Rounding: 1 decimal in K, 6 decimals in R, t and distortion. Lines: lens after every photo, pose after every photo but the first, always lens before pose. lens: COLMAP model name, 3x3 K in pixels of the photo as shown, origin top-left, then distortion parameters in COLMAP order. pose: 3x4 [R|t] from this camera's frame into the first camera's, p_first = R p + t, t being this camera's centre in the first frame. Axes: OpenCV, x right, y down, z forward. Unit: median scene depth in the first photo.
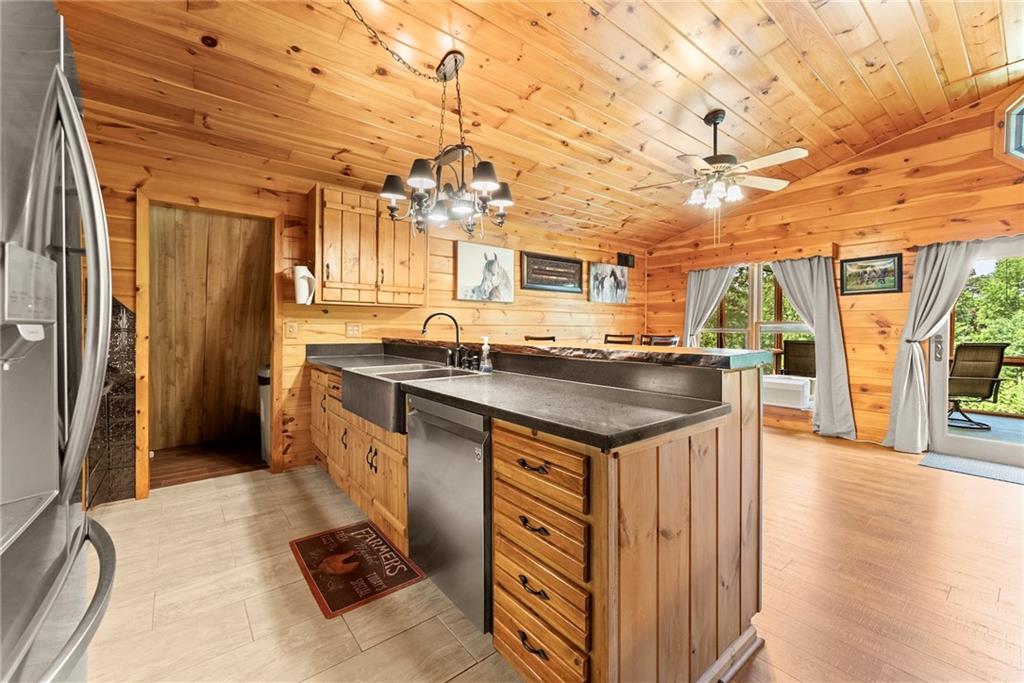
lens RADIAL K [[412.2, 0, 508.8], [0, 412.2, 332.9], [0, 0, 1]] dist [-0.000054, 0.000085]
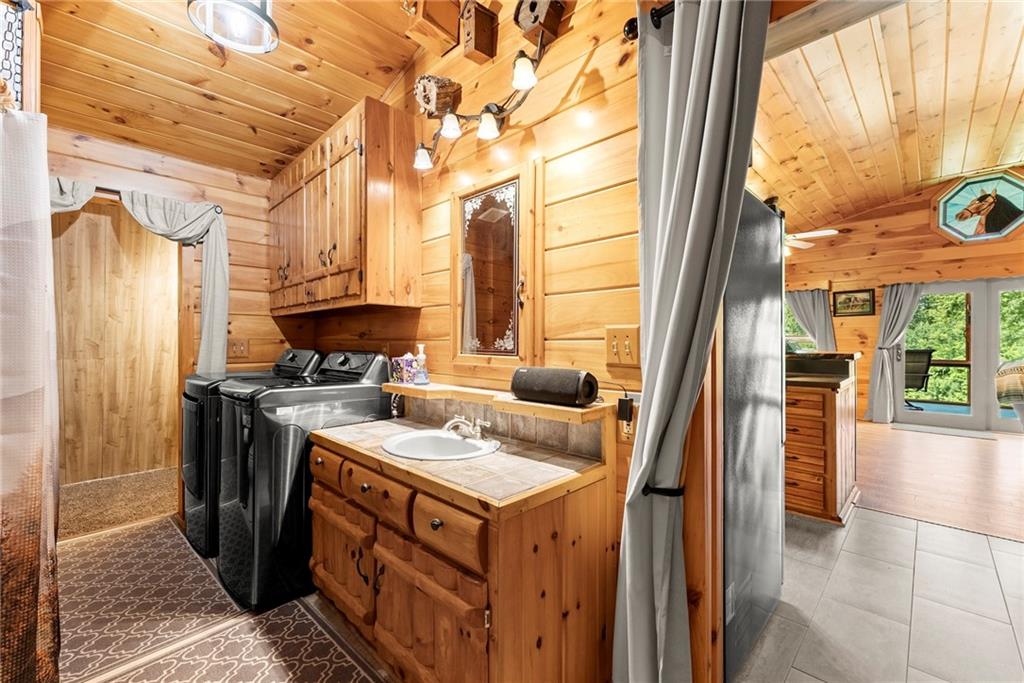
lens RADIAL K [[412.2, 0, 519.4], [0, 412.2, 341.6], [0, 0, 1]] dist [-0.000054, 0.000085]
pose [[0.992654, -0.005822, 0.120849, -0.504134], [0.006909, 0.999939, -0.008571, -0.000375], [-0.120792, 0.009343, 0.992634, -0.320223]]
